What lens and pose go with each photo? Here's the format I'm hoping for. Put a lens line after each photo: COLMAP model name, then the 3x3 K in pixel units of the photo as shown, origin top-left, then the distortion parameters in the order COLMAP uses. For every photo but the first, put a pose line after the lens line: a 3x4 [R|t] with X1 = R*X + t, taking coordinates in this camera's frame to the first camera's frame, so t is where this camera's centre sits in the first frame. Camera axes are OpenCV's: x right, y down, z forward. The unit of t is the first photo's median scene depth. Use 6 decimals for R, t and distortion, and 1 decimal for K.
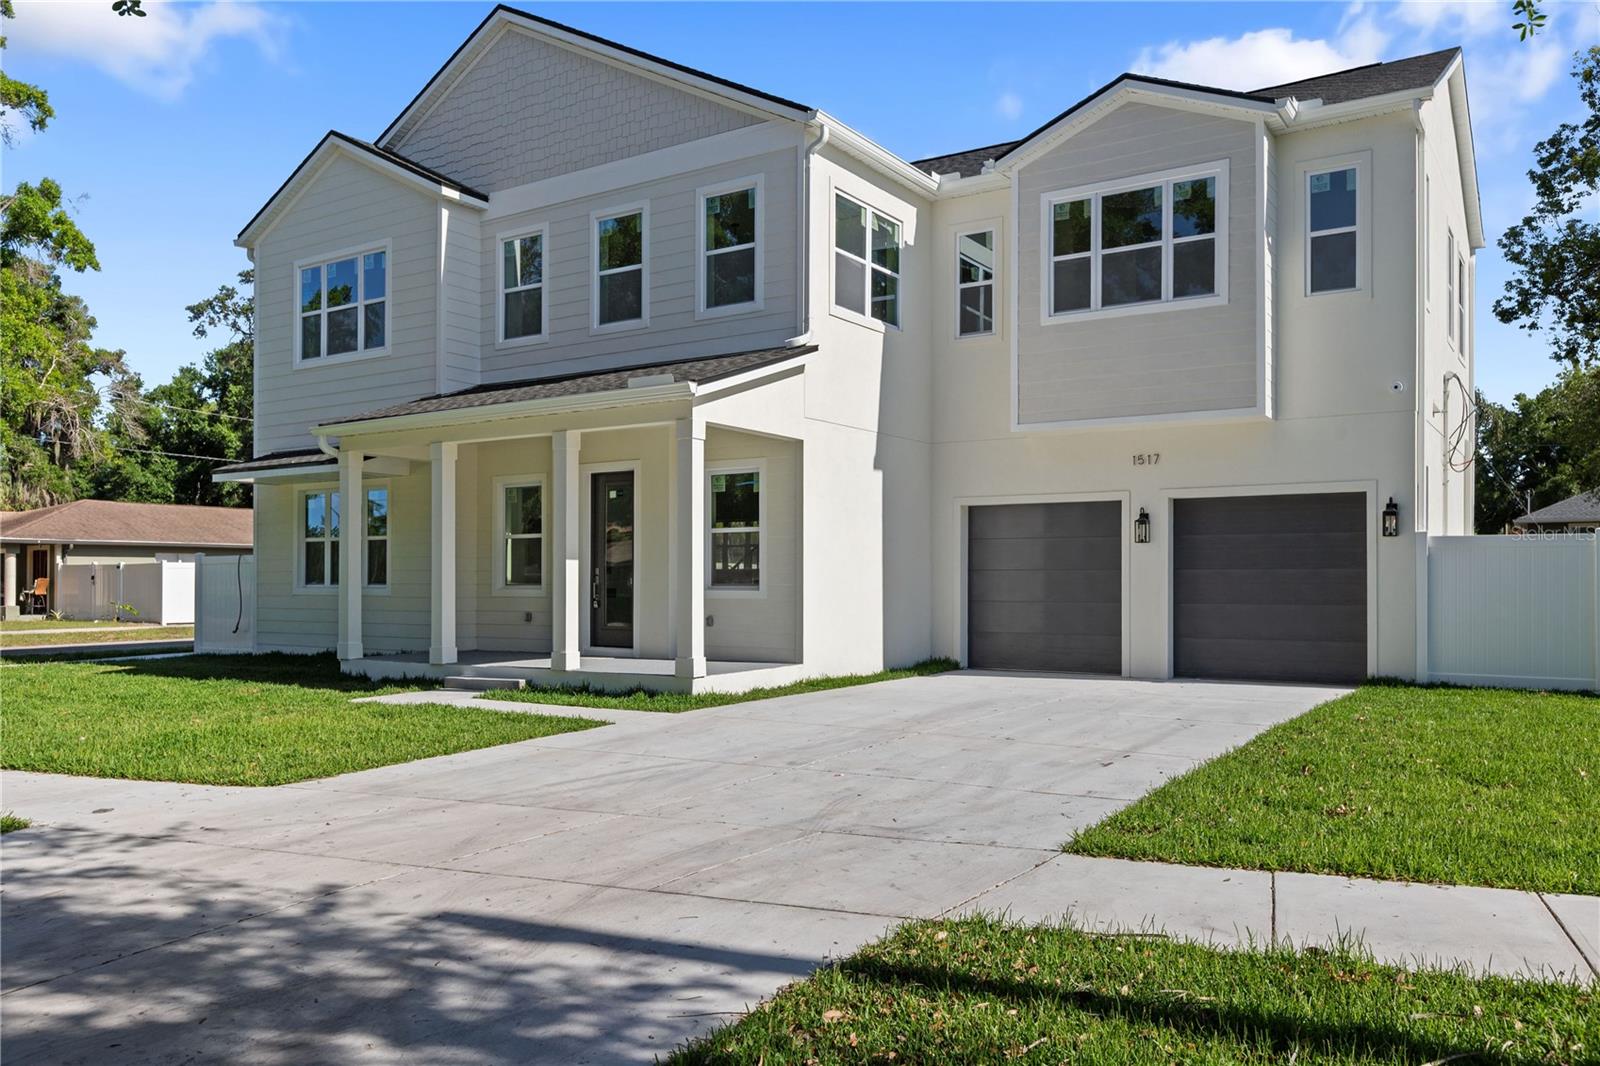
lens RADIAL K [[1213.7, 0, 803.0], [0, 1213.7, 573.3], [0, 0, 1]] dist [0.001998, 0.001191]
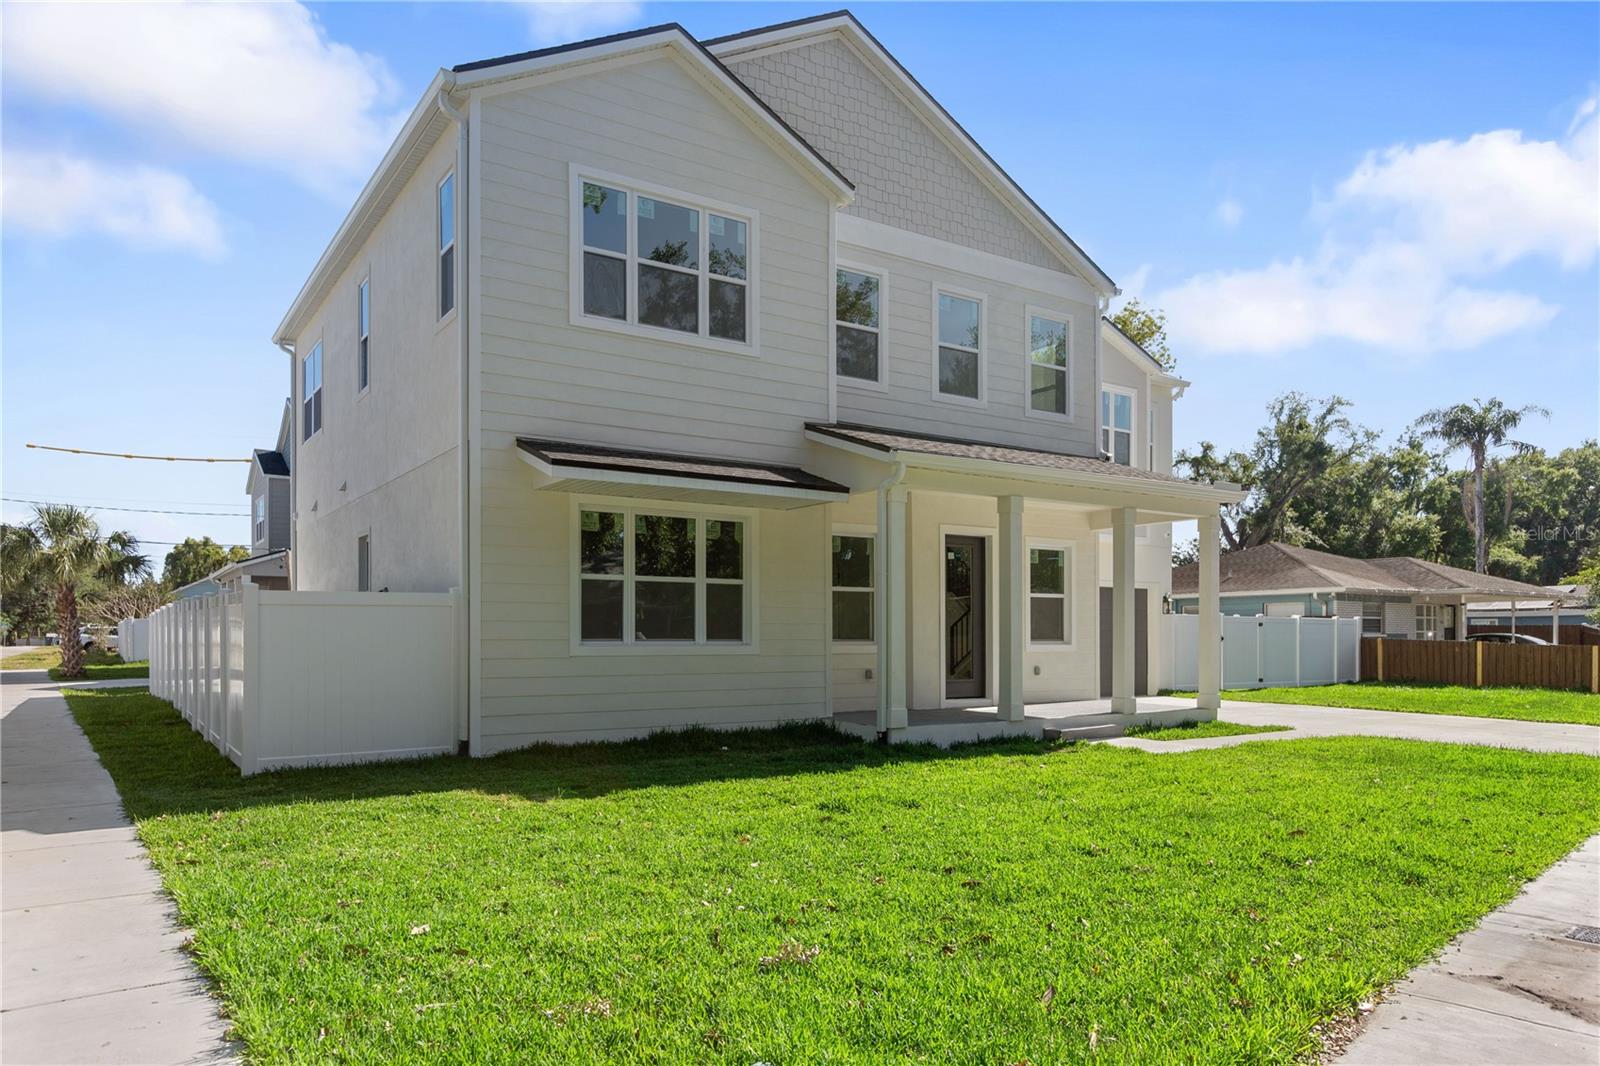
lens RADIAL K [[1068.0, 0, 801.8], [0, 1068.0, 642.7], [0, 0, 1]] dist [-0.001113, -0.001176]
pose [[0.381886, -0.004059, 0.924201, -1.107107], [-0.008578, 0.999932, 0.007936, 0.005307], [-0.924170, -0.010959, 0.381825, 0.784078]]
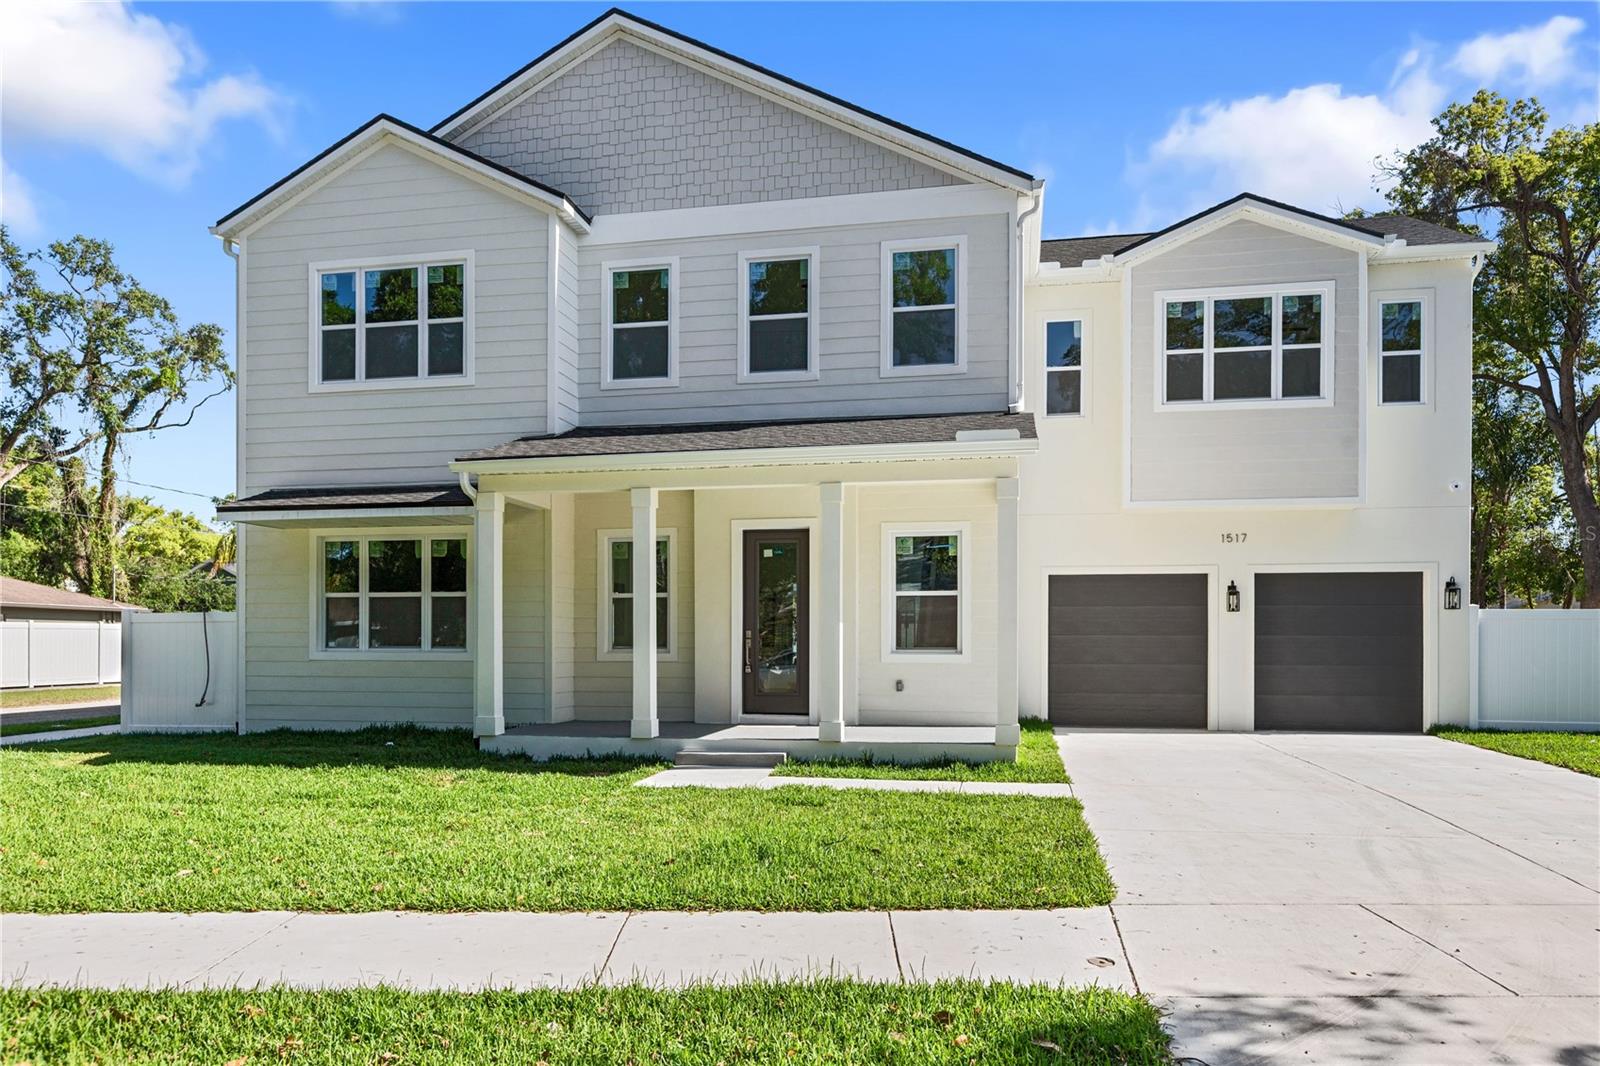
lens RADIAL K [[1072.4, 0, 799.8], [0, 1072.4, 645.3], [0, 0, 1]] dist [0.003245, -0.000691]
pose [[0.926627, 0.000940, 0.375980, -0.462003], [-0.004259, 0.999959, 0.007996, 0.000225], [-0.375957, -0.009011, 0.926593, 0.219668]]
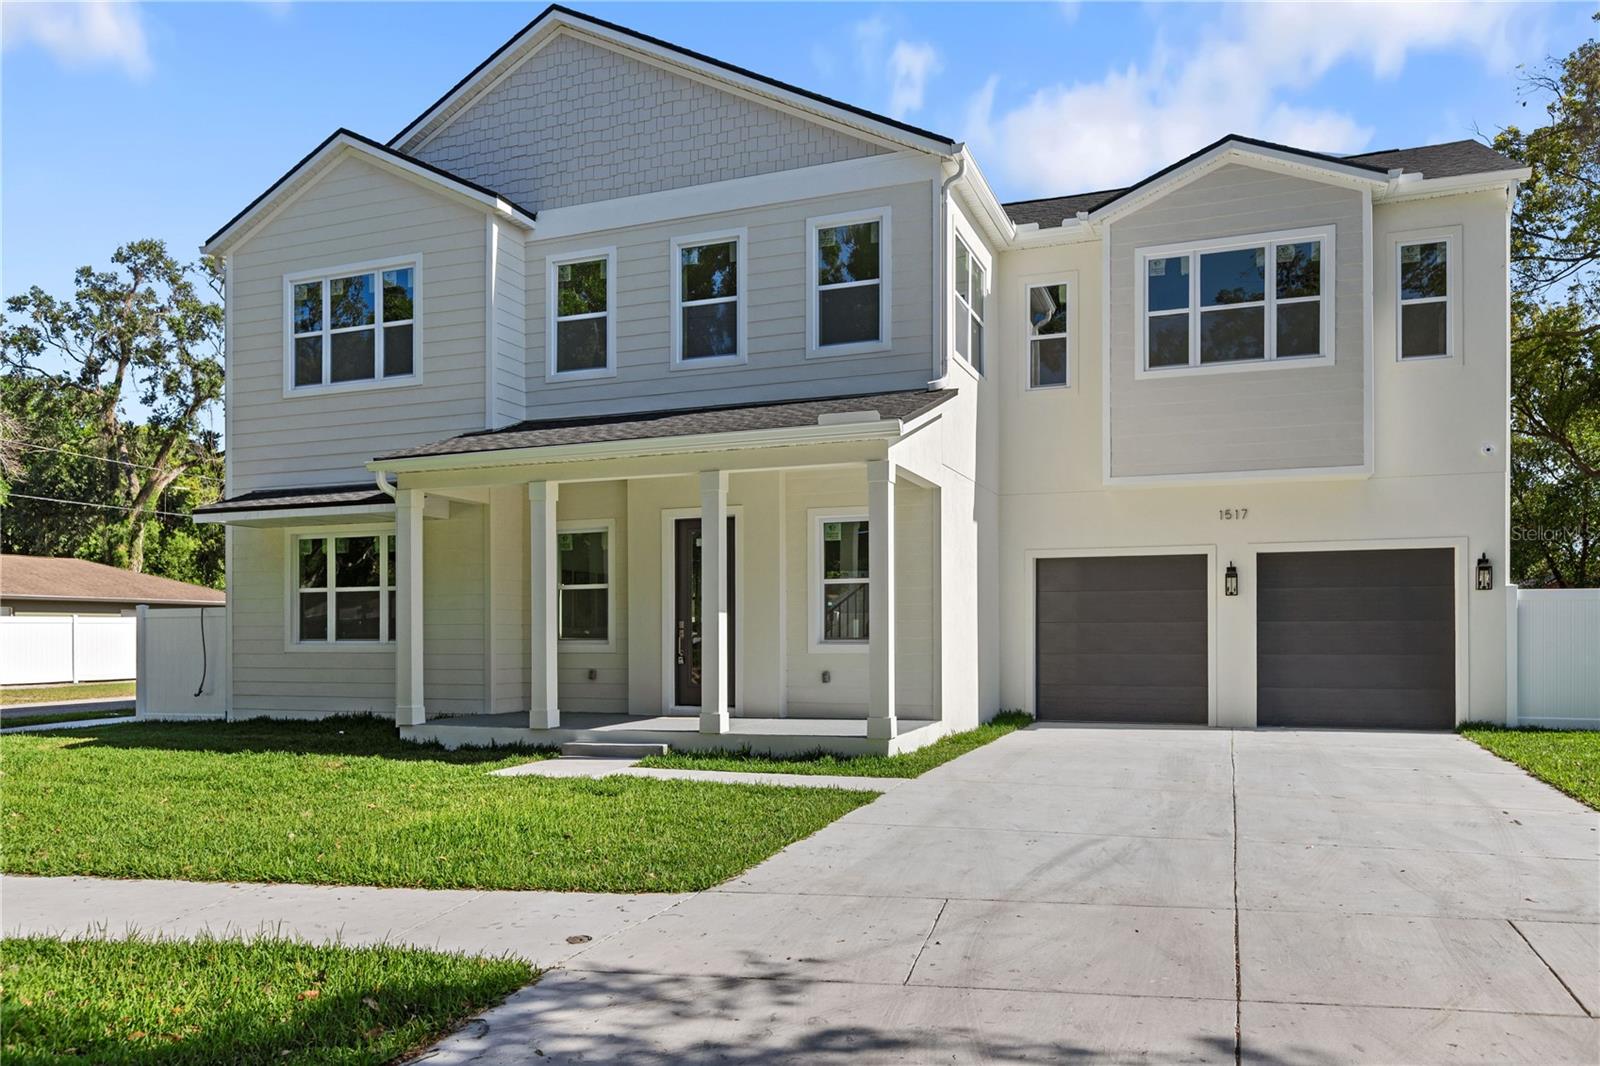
lens RADIAL K [[1149.5, 0, 795.6], [0, 1149.5, 631.3], [0, 0, 1]] dist [0.003027, 0.000329]
pose [[0.977658, -0.003882, 0.210168, -0.279554], [0.003006, 0.999985, 0.004487, -0.000387], [-0.210182, -0.003754, 0.977655, 0.124525]]
